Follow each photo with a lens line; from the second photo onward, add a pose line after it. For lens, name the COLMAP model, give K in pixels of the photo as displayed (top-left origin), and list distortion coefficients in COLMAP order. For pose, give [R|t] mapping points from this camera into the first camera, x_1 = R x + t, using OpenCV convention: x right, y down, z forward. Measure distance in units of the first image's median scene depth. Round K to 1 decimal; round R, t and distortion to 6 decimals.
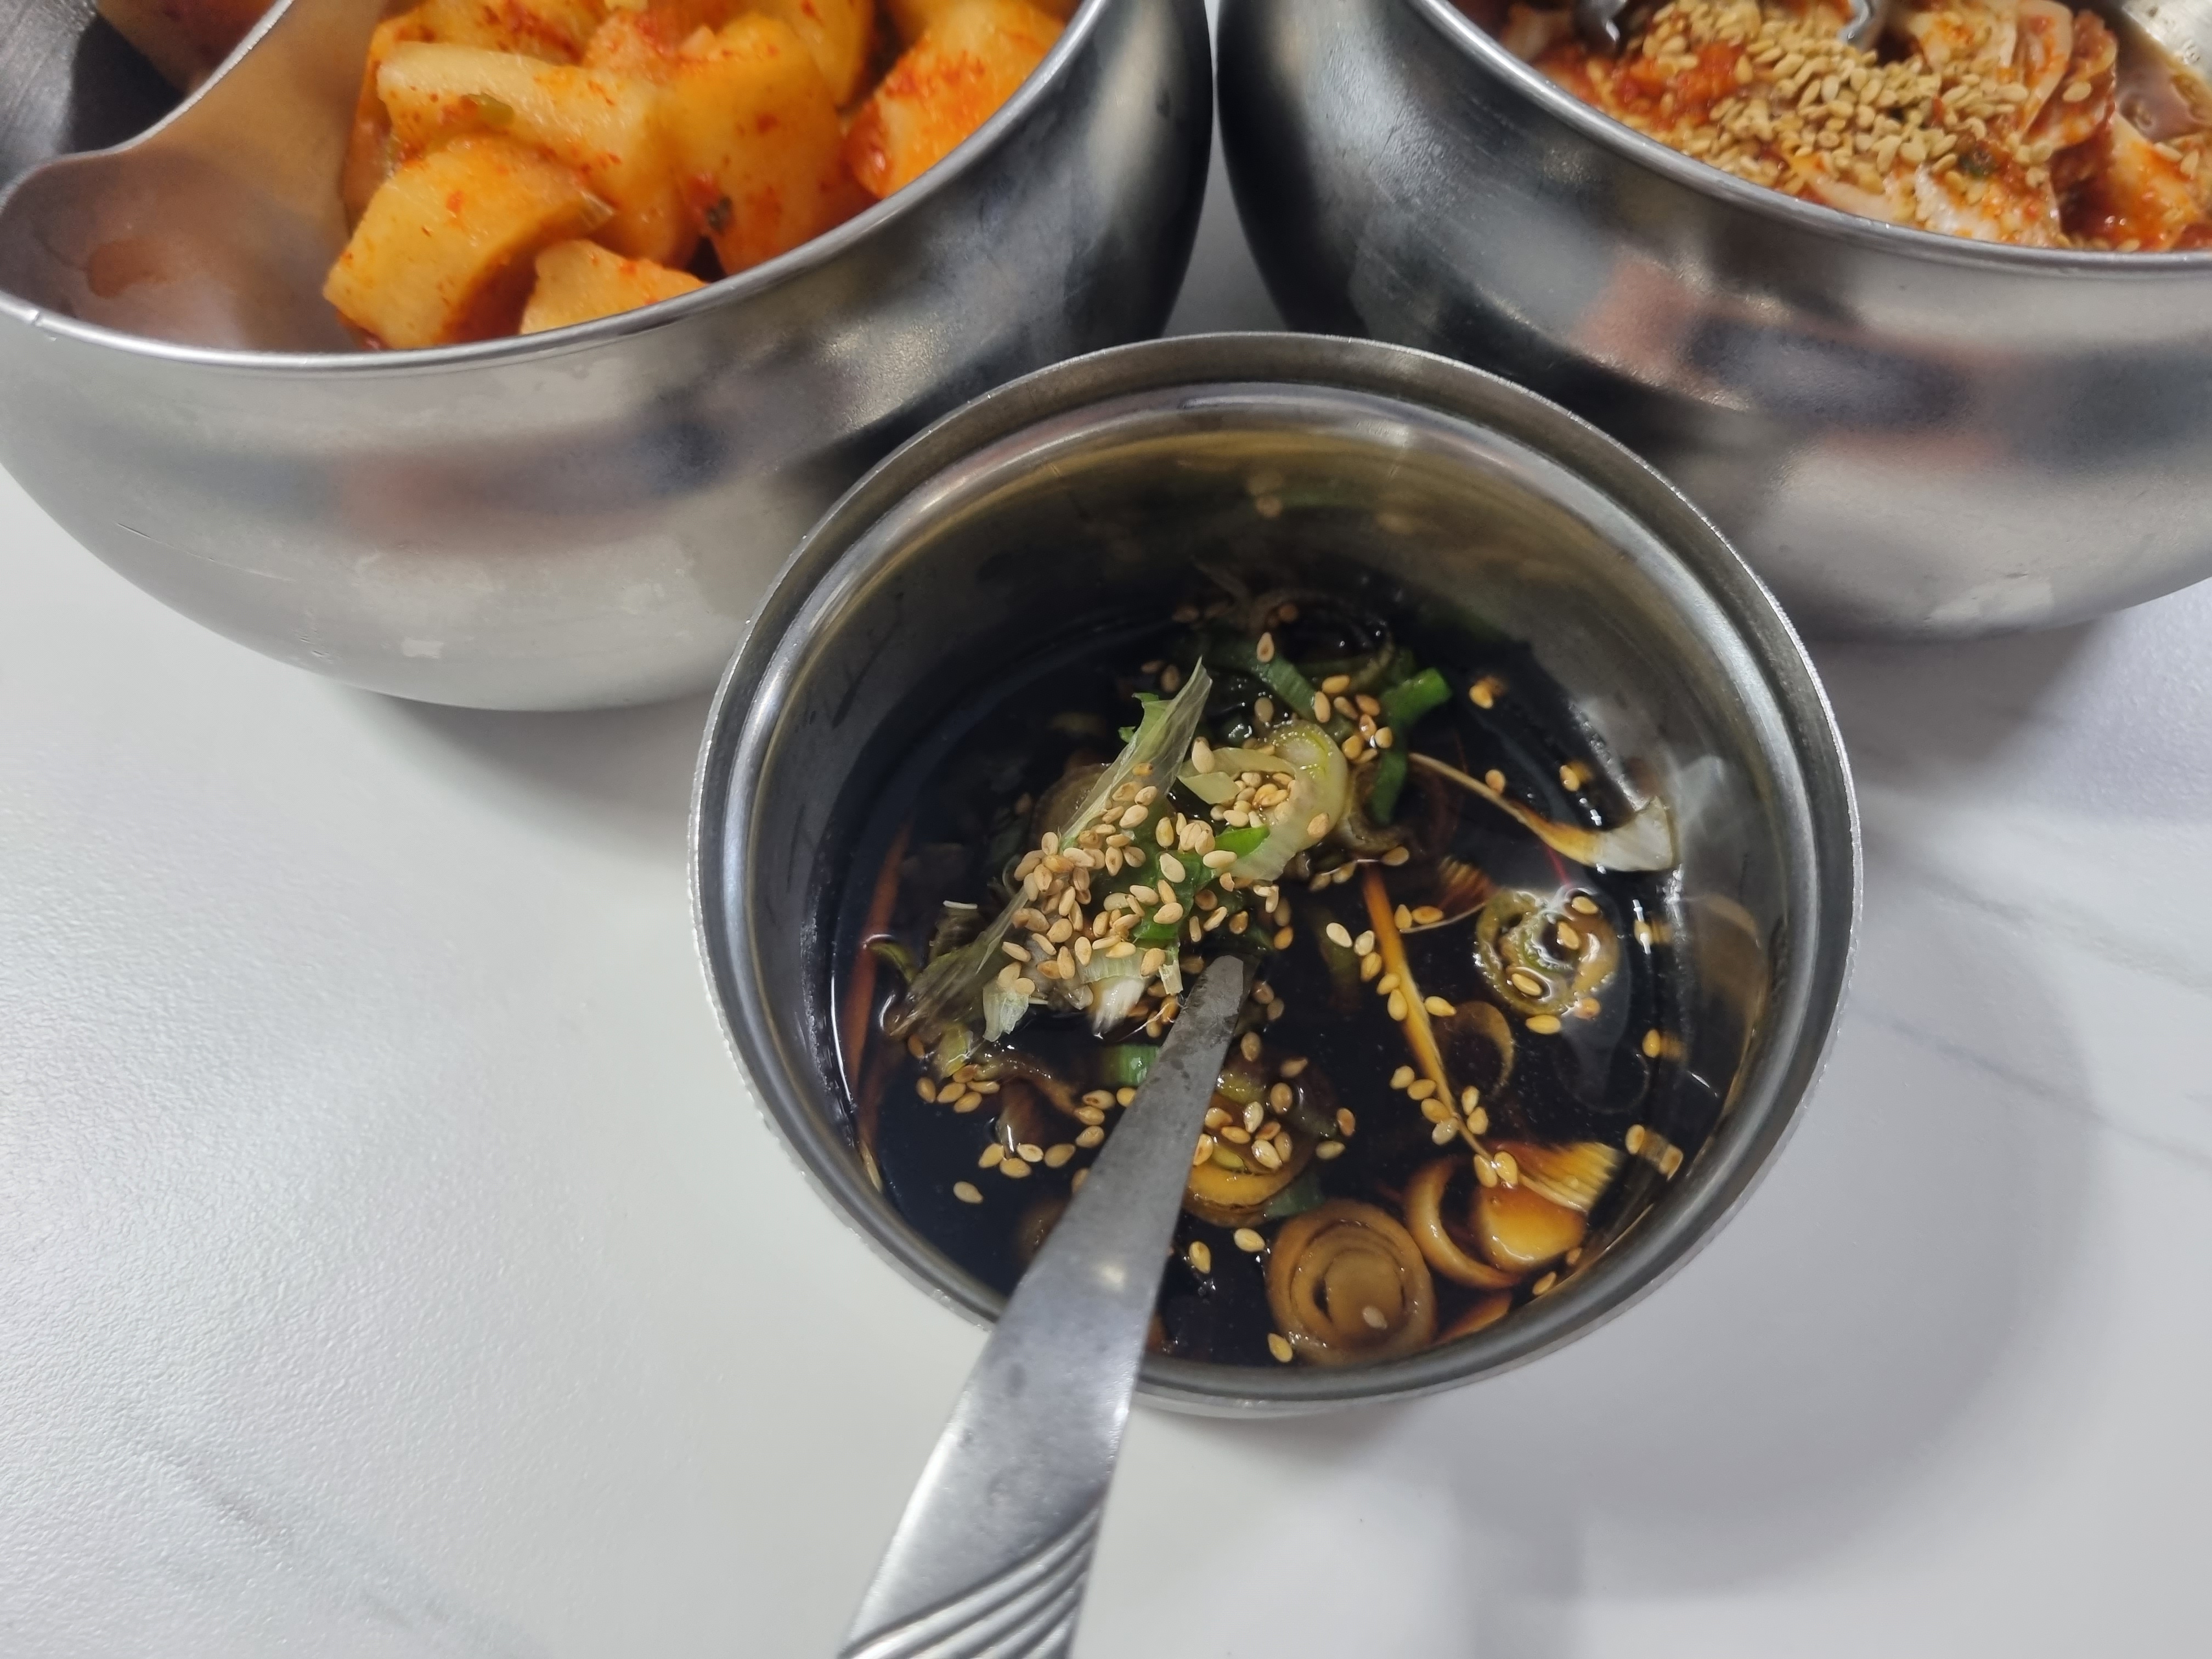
lens RADIAL K [[1683.2, 0, 1090.4], [0, 1683.2, 817.1], [0, 0, 1]] dist [-0.002926, -0.003314]
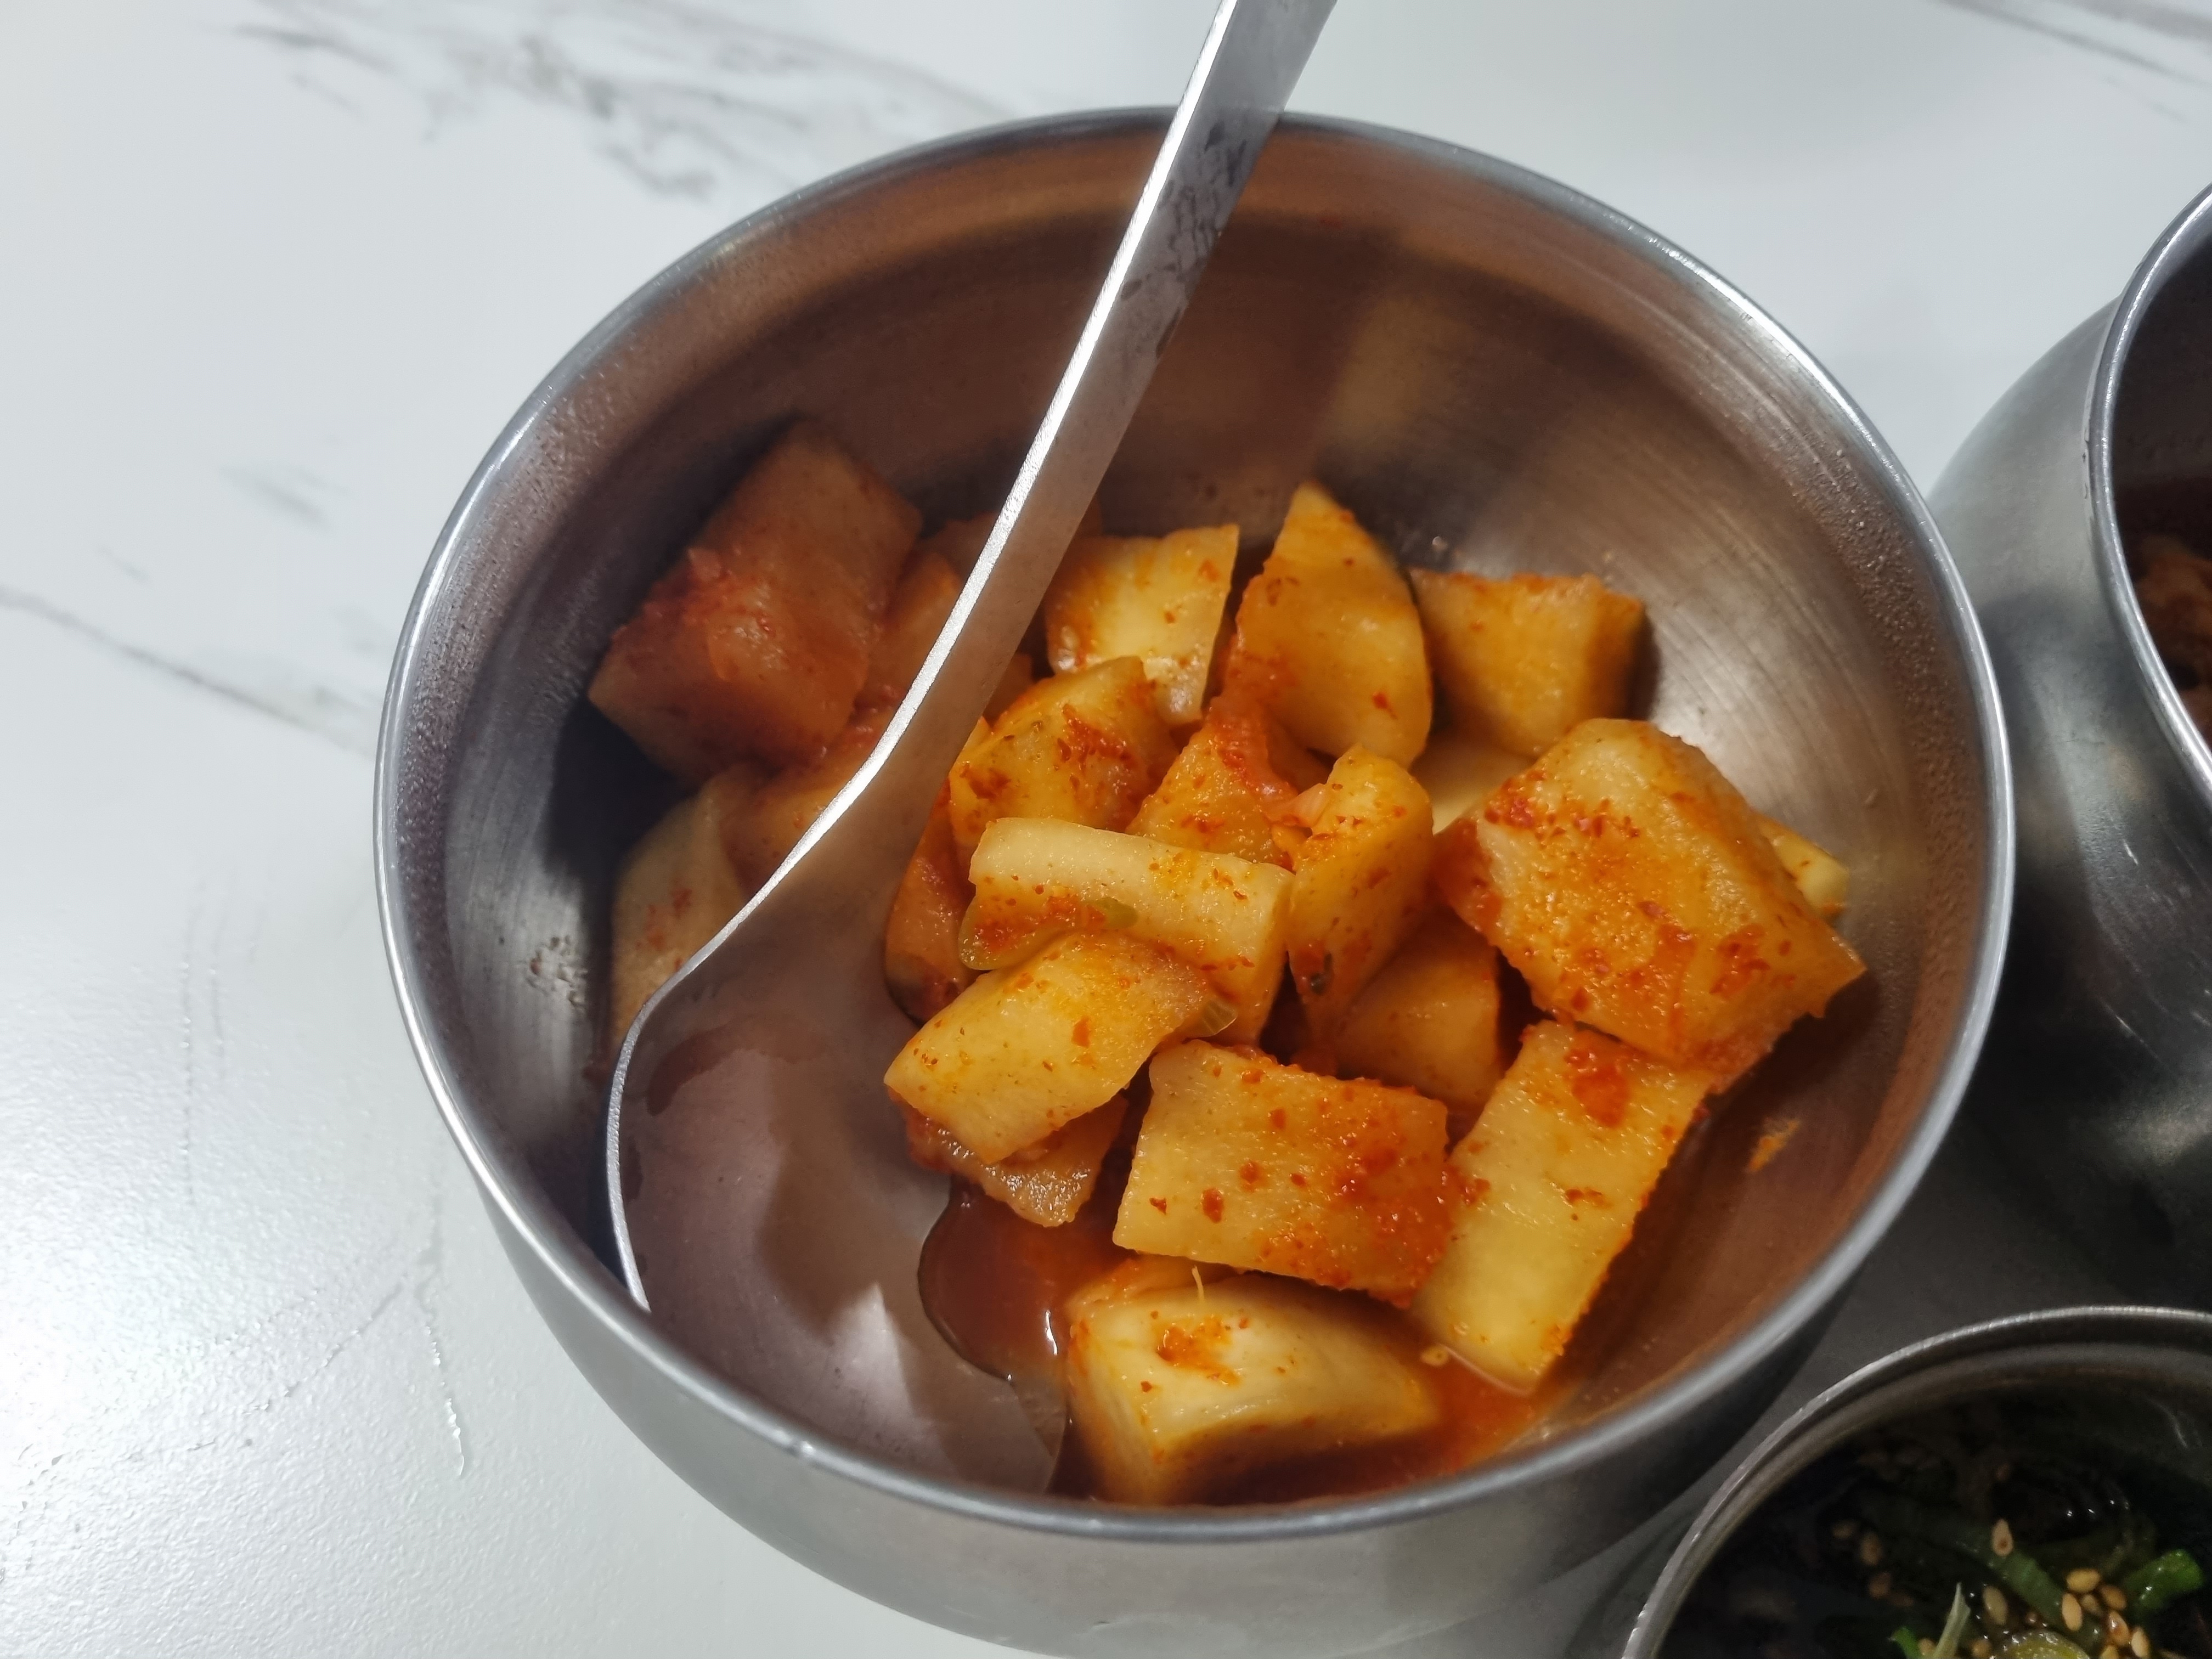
lens RADIAL K [[1671.9, 0, 1100.6], [0, 1671.9, 839.2], [0, 0, 1]] dist [0.002270, 0.001776]
pose [[0.999983, 0.005815, 0.000061, -0.375025], [-0.005809, 0.999260, -0.038020, -0.440577], [-0.000282, 0.038019, 0.999277, 0.132052]]
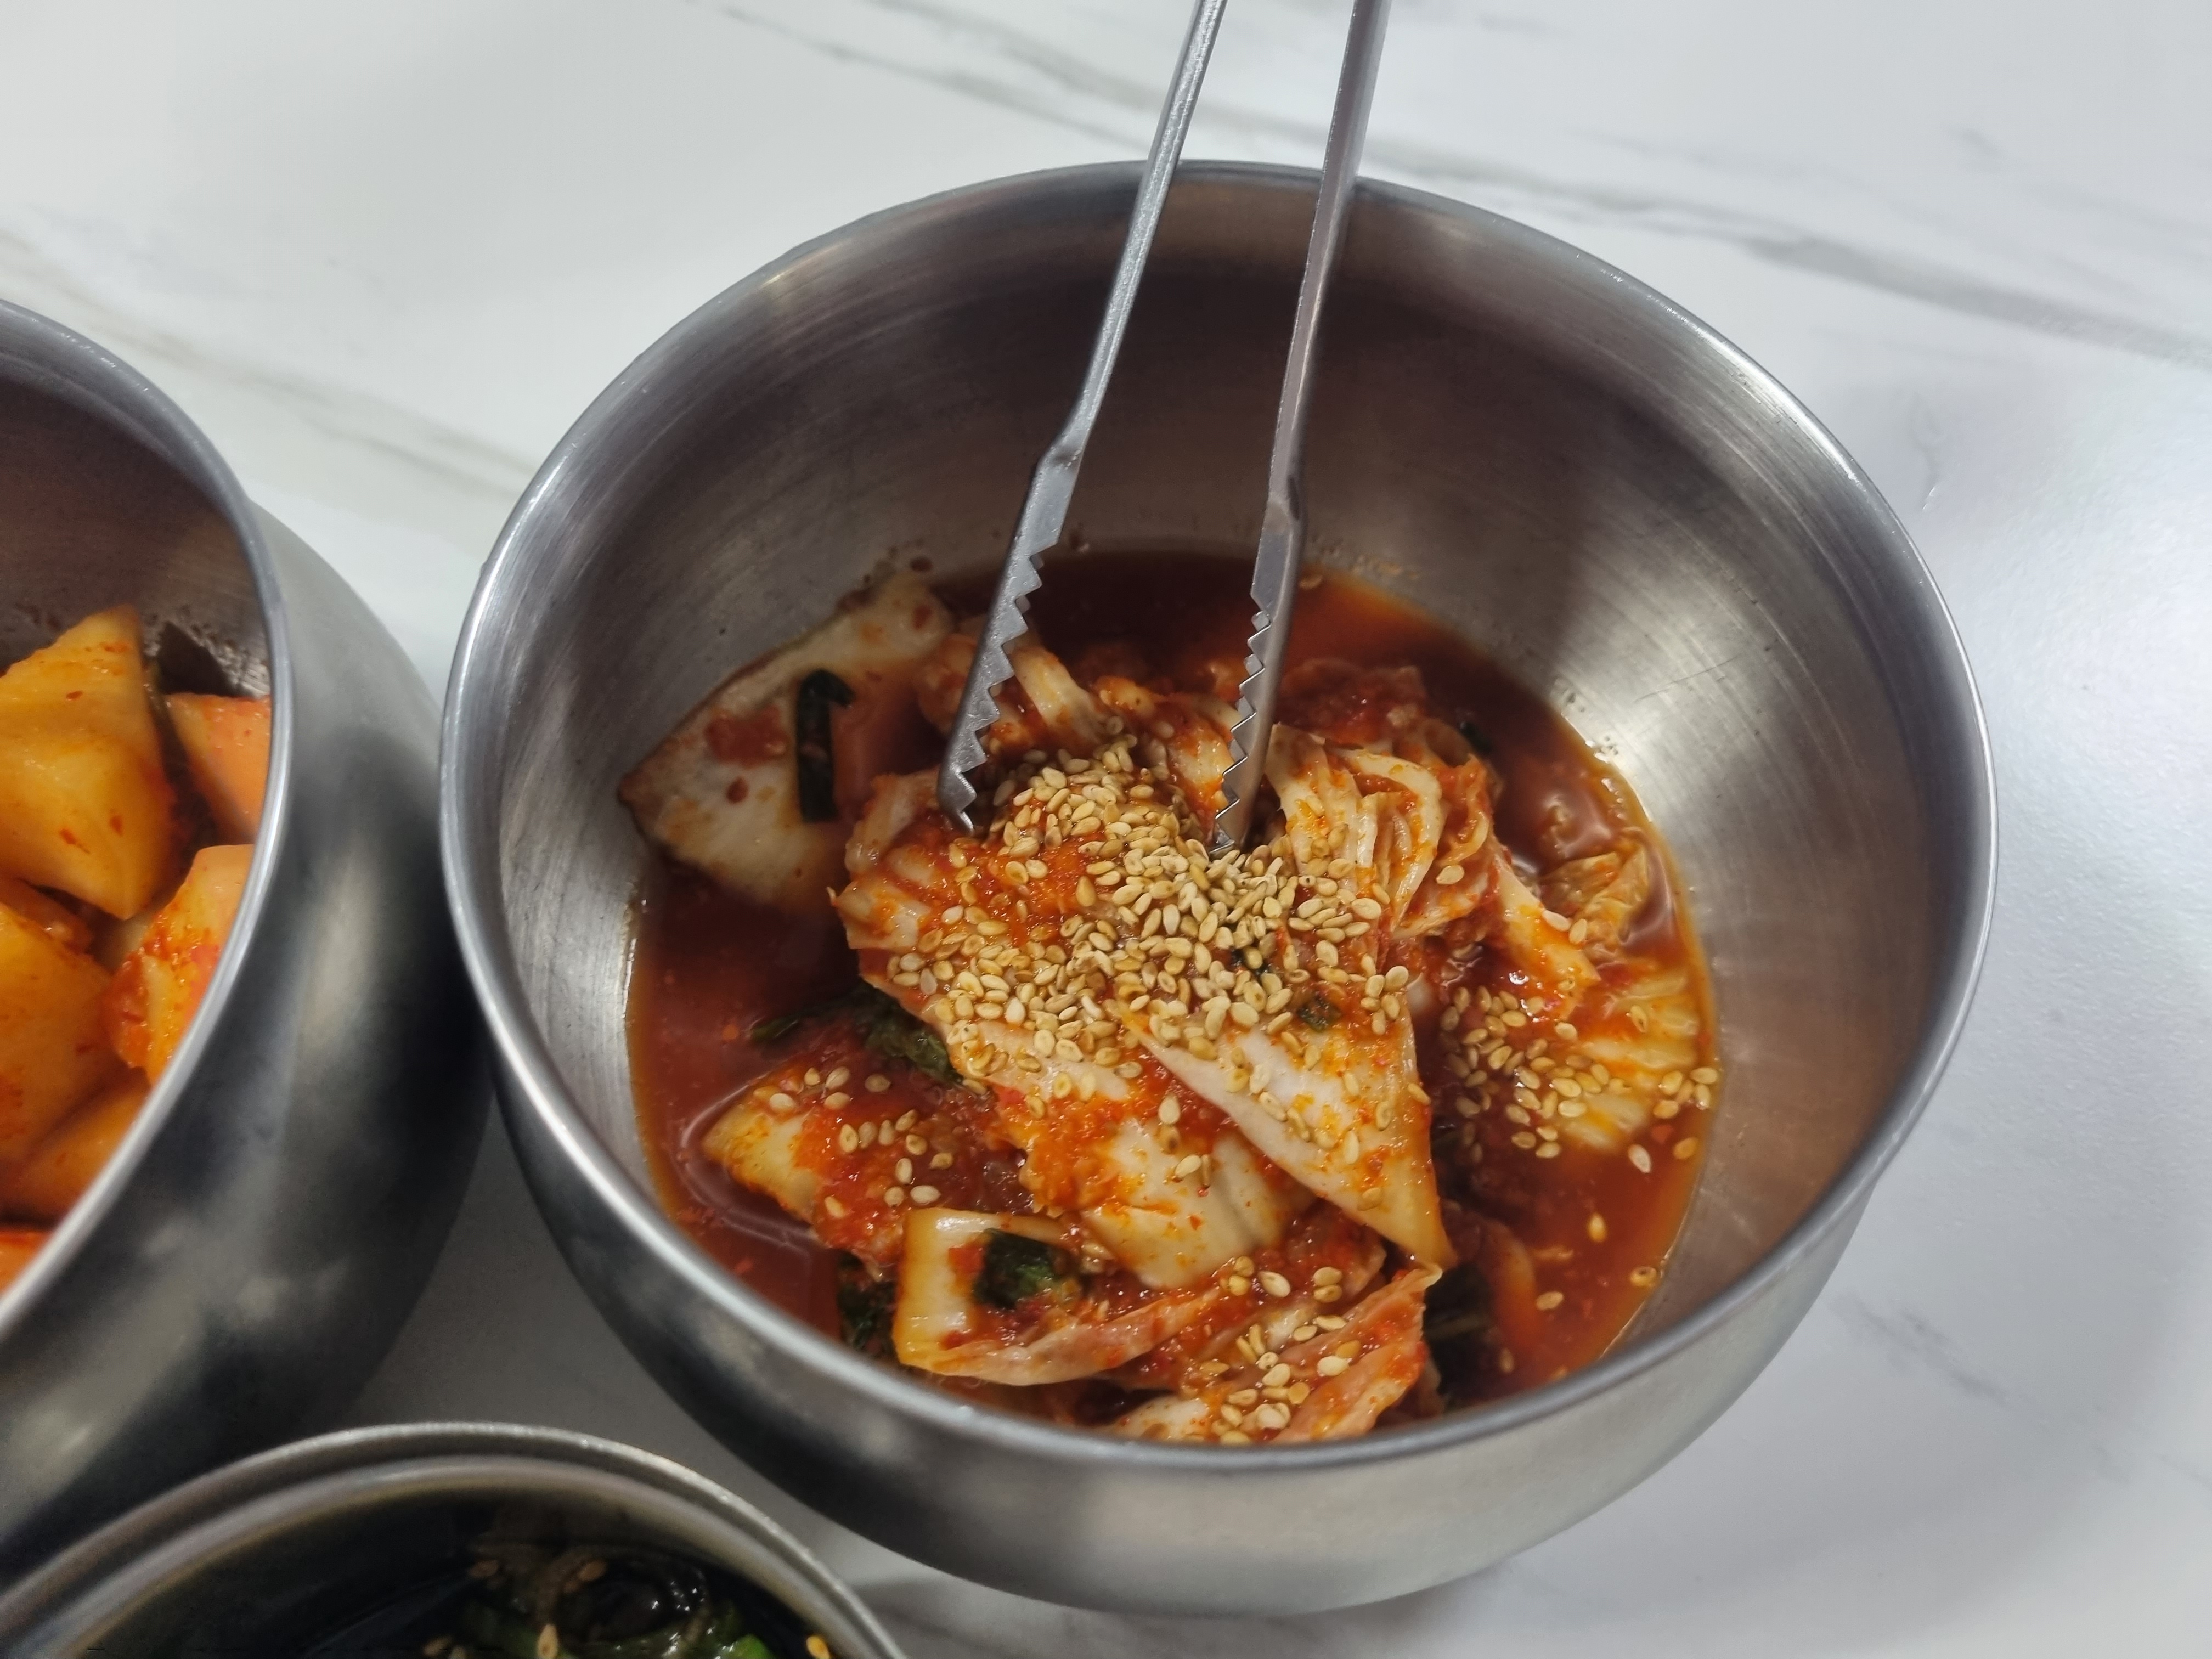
lens RADIAL K [[1671.9, 0, 1100.6], [0, 1671.9, 839.2], [0, 0, 1]] dist [0.002270, 0.001776]
pose [[0.994434, -0.062008, 0.085178, 0.353398], [0.067859, 0.995402, -0.067602, -0.452967], [-0.080594, 0.073006, 0.994070, 0.090073]]
